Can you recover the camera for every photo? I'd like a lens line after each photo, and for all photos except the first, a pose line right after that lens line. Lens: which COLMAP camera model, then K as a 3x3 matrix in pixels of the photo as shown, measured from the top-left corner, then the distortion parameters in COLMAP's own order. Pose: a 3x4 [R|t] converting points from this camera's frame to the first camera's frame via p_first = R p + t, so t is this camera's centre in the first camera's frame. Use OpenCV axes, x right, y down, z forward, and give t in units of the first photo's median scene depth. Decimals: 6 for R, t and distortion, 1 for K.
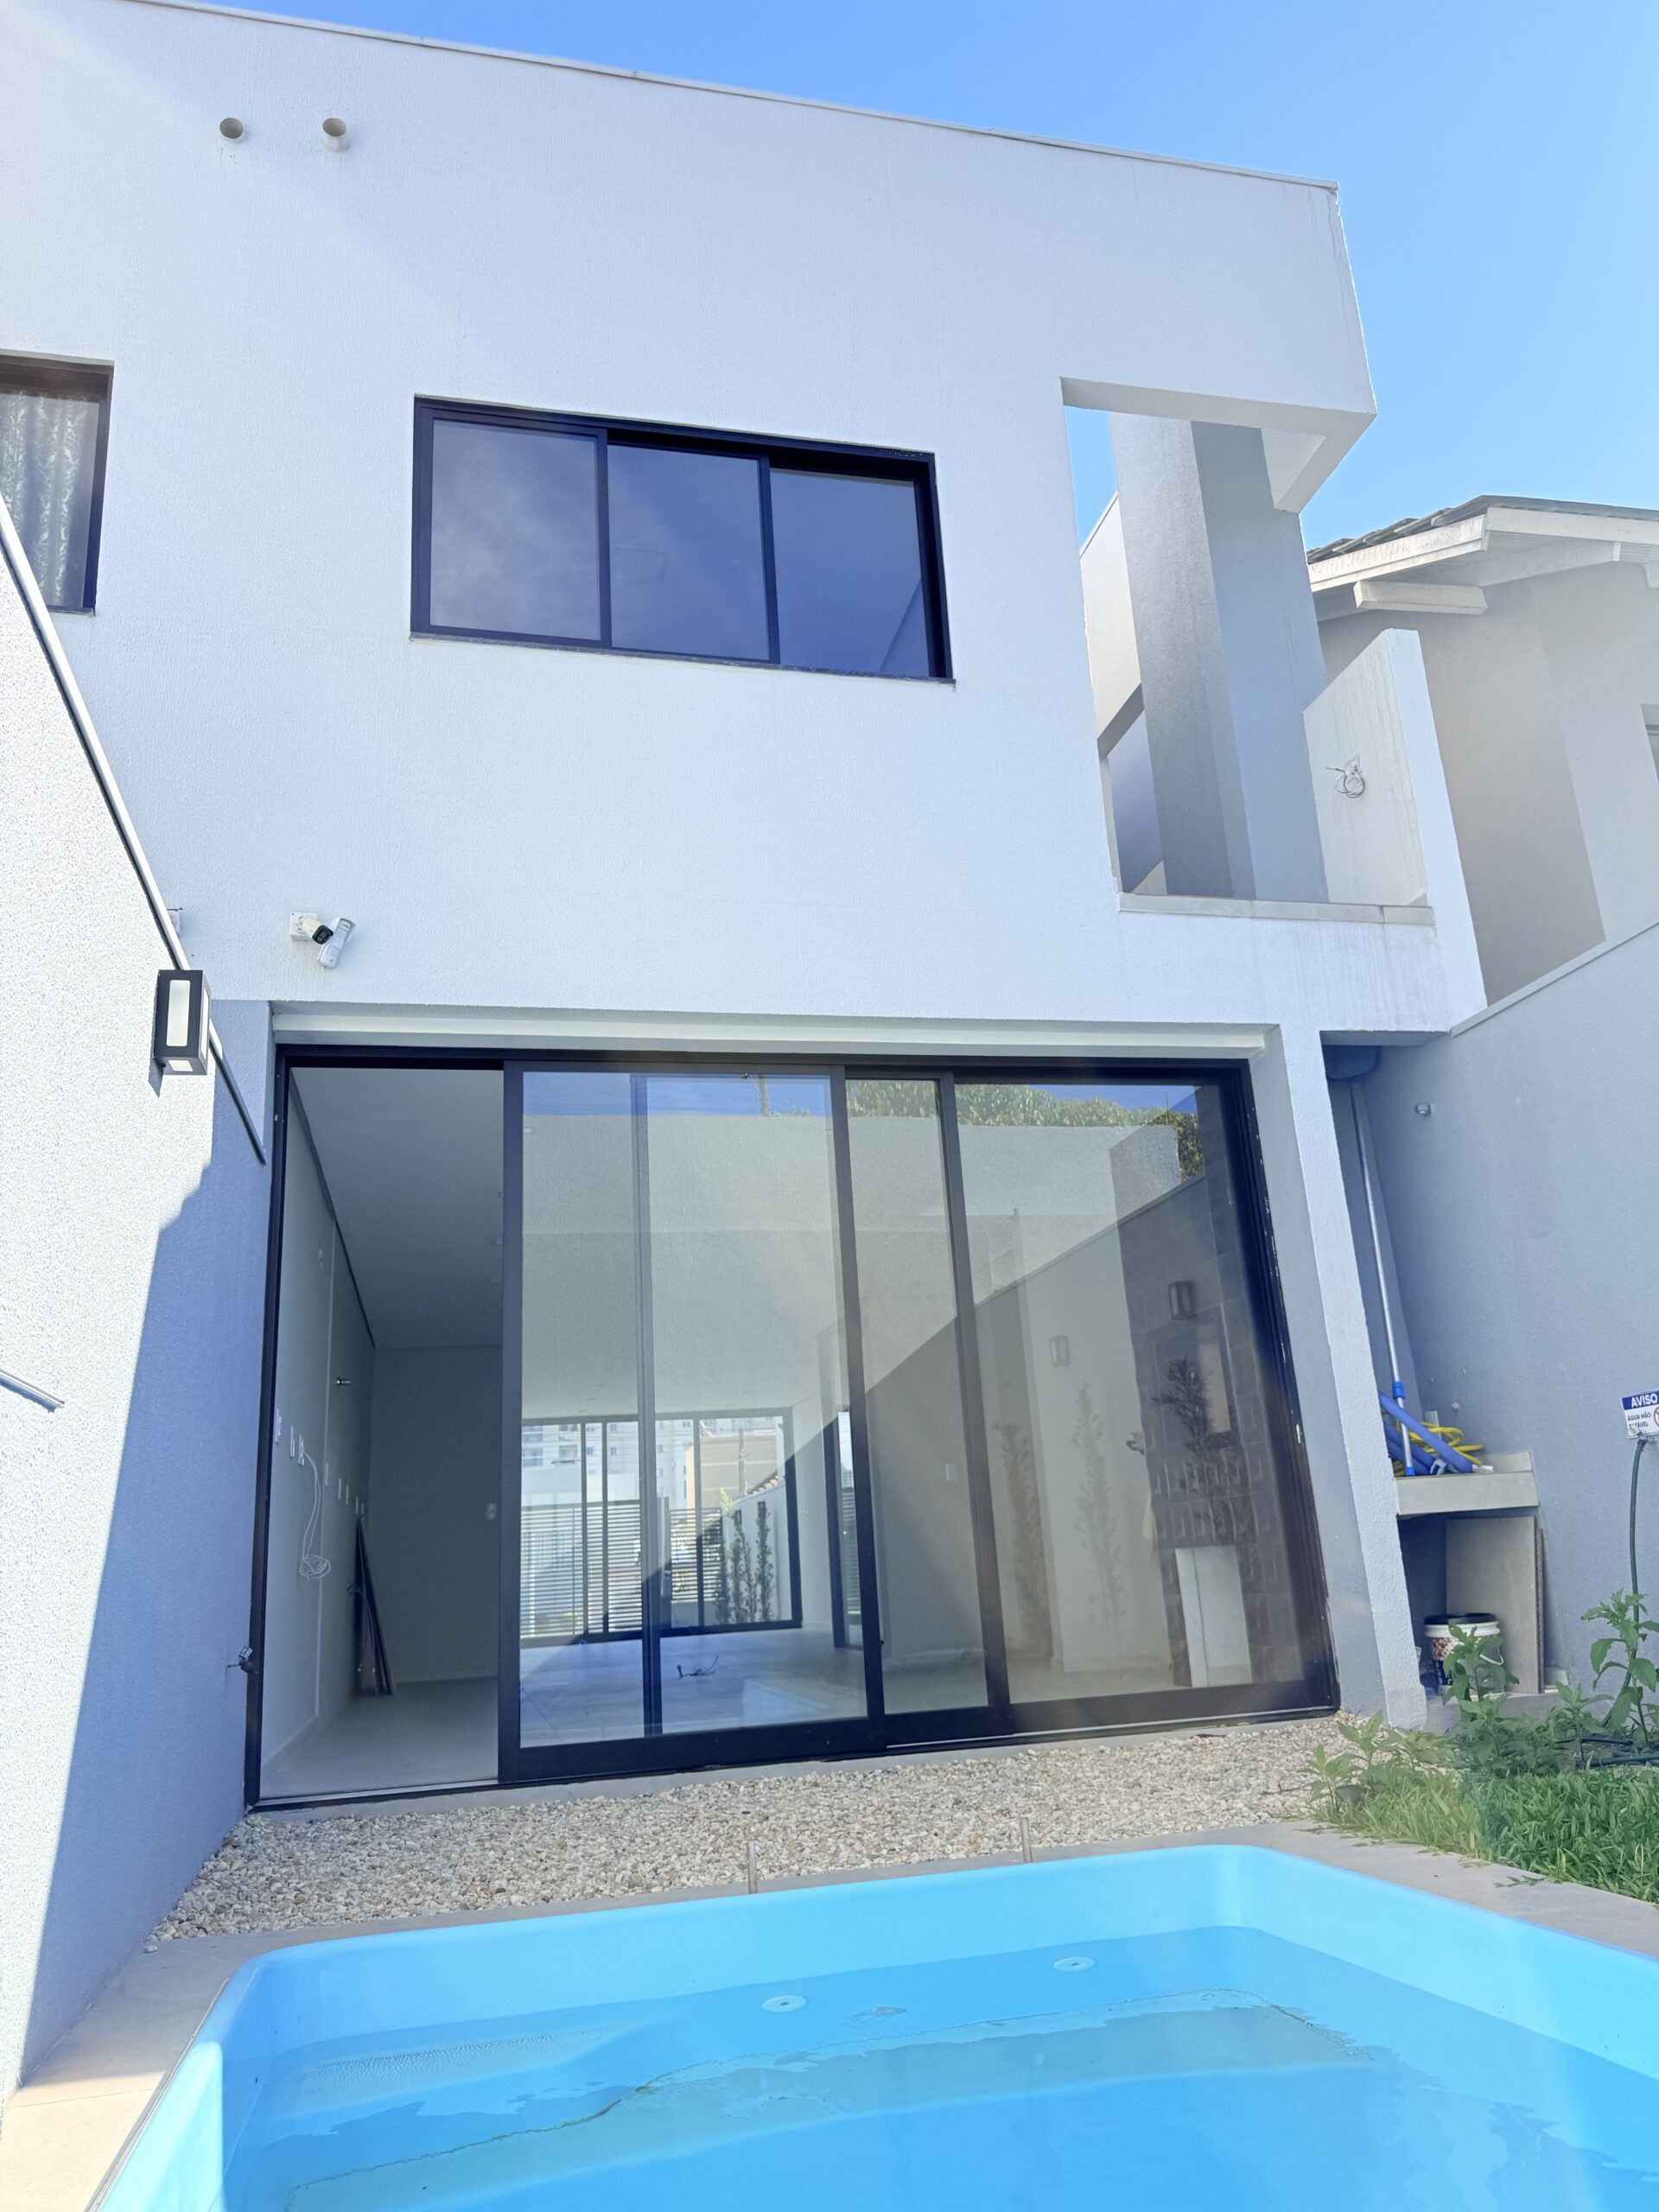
lens RADIAL K [[1583.7, 0, 829.5], [0, 1583.7, 1106.0], [0, 0, 1]] dist [0.040255, -0.088813]
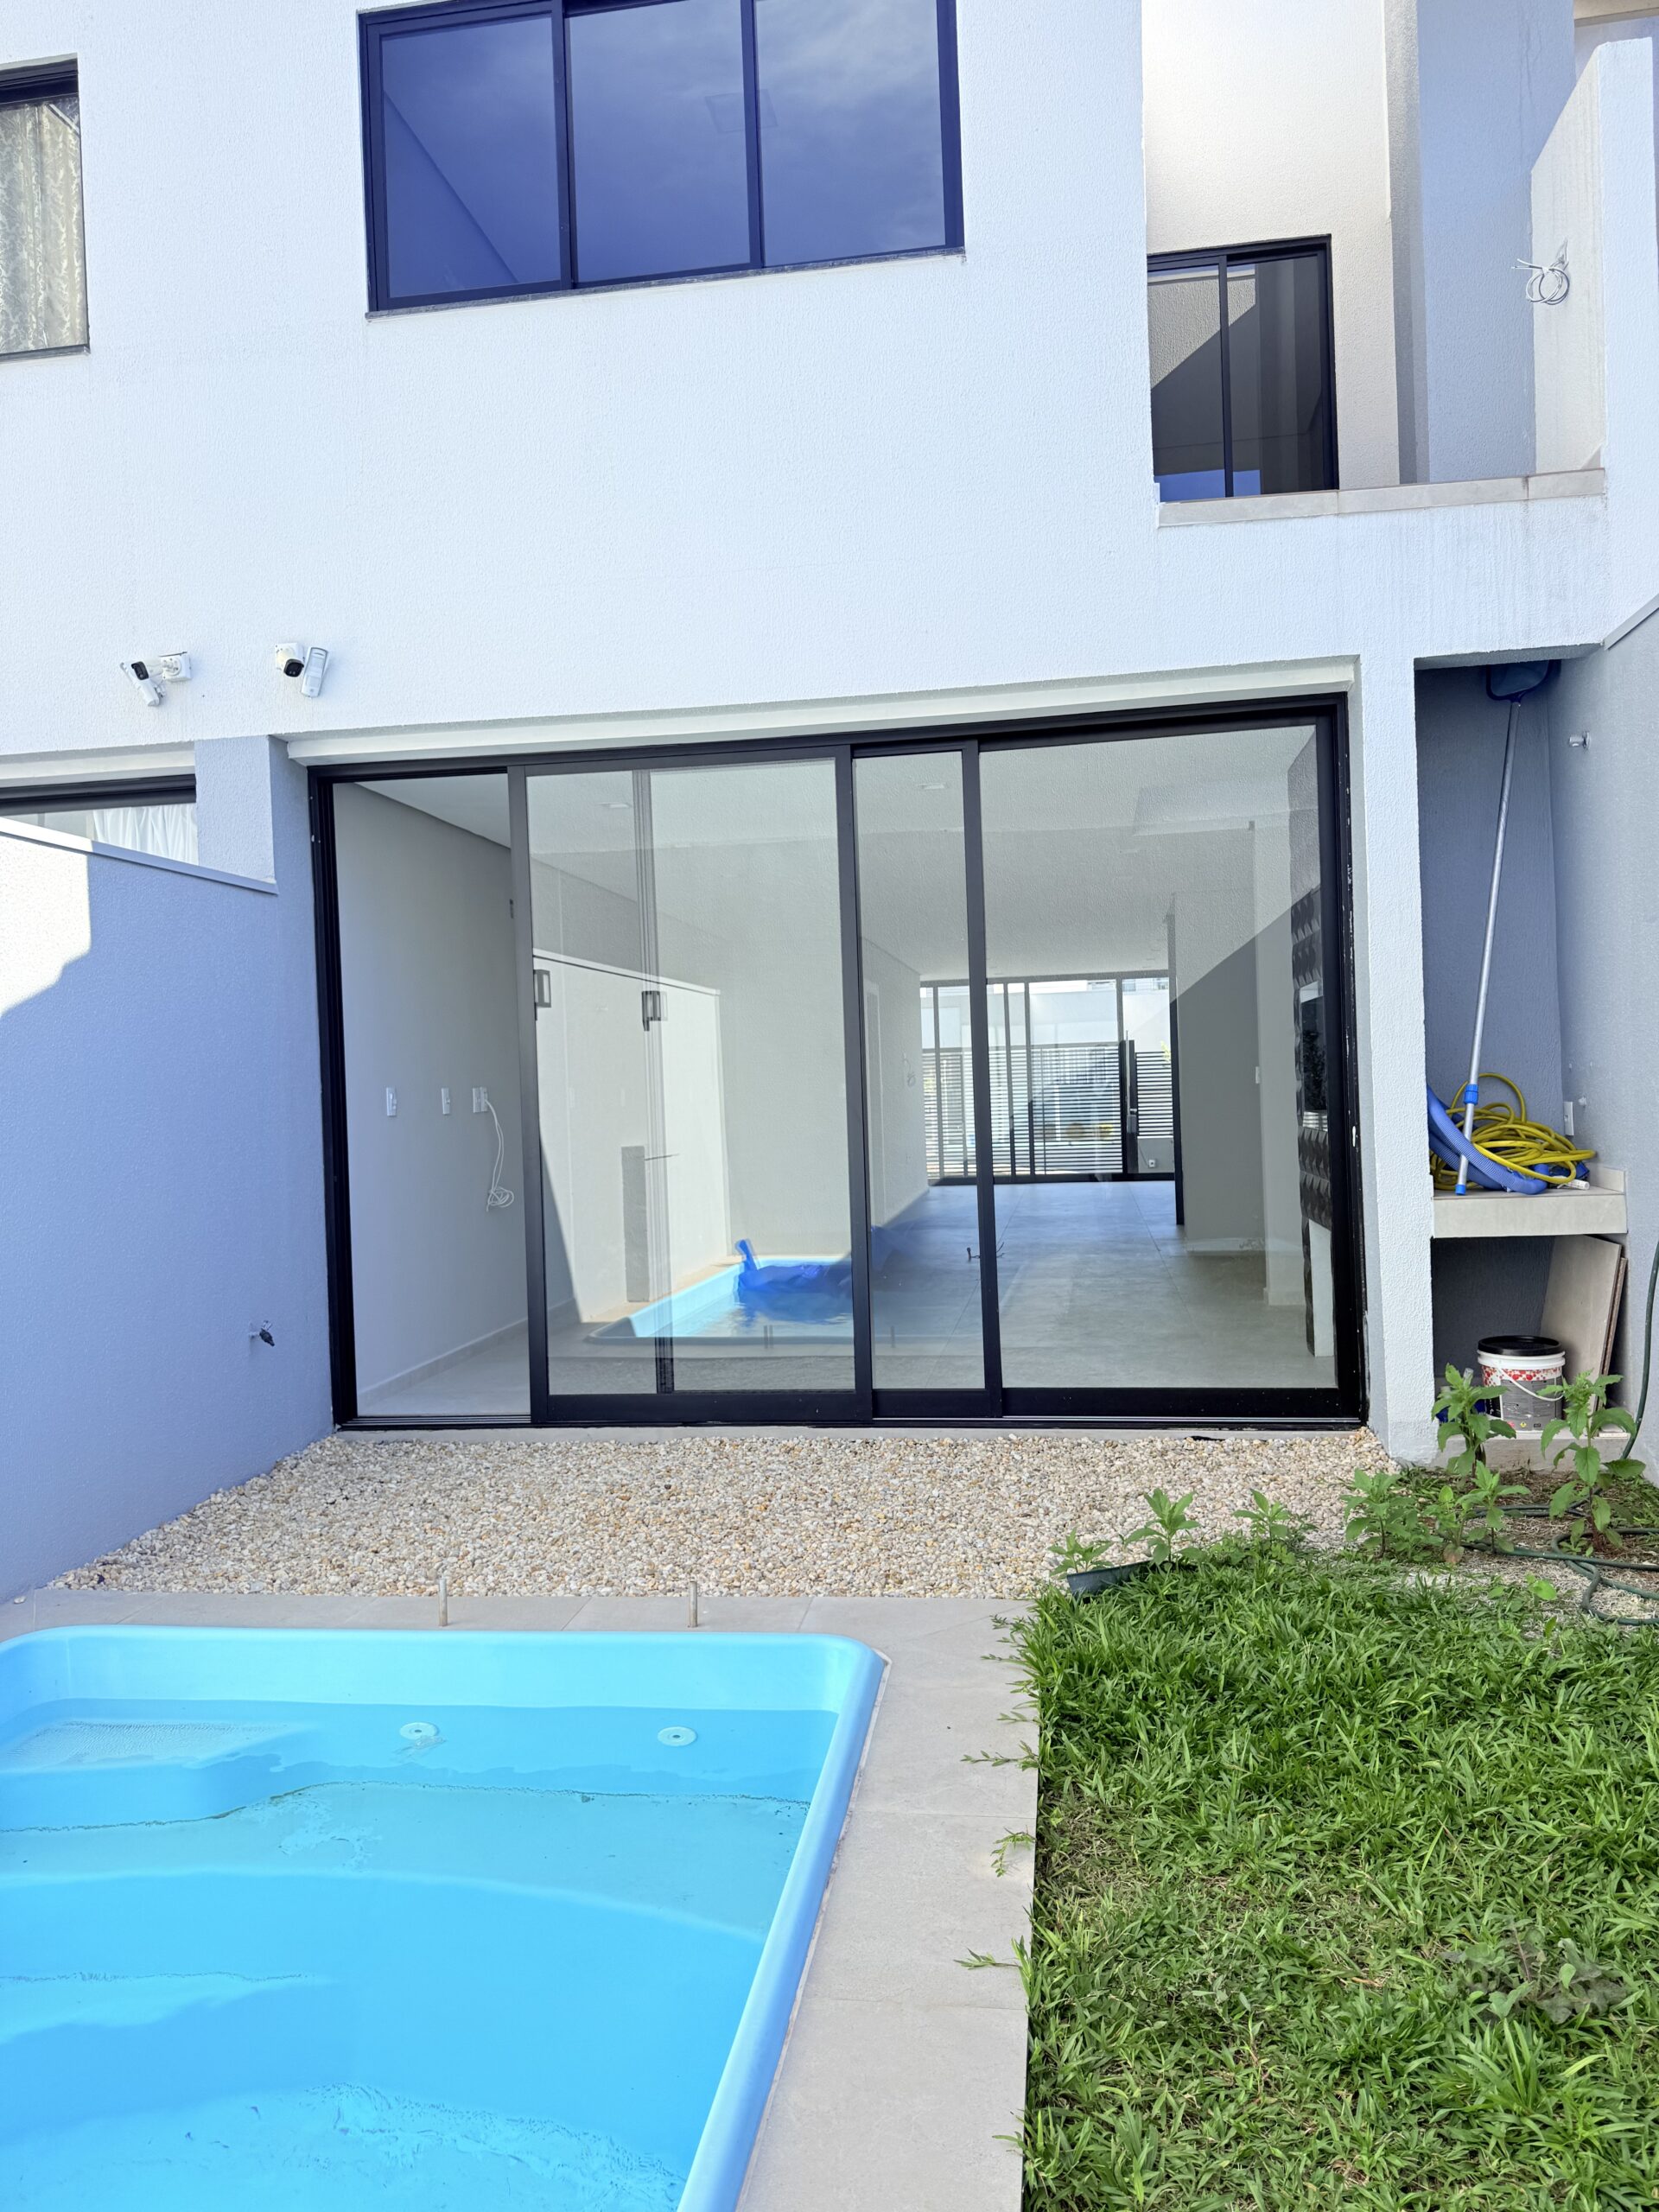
lens RADIAL K [[1552.2, 0, 829.5], [0, 1552.2, 1106.0], [0, 0, 1]] dist [0.026486, -0.040602]
pose [[0.927156, 0.033156, -0.373205, 0.351012], [0.085762, 0.950851, 0.297535, -0.096616], [0.364728, -0.307868, 0.878744, 0.129104]]
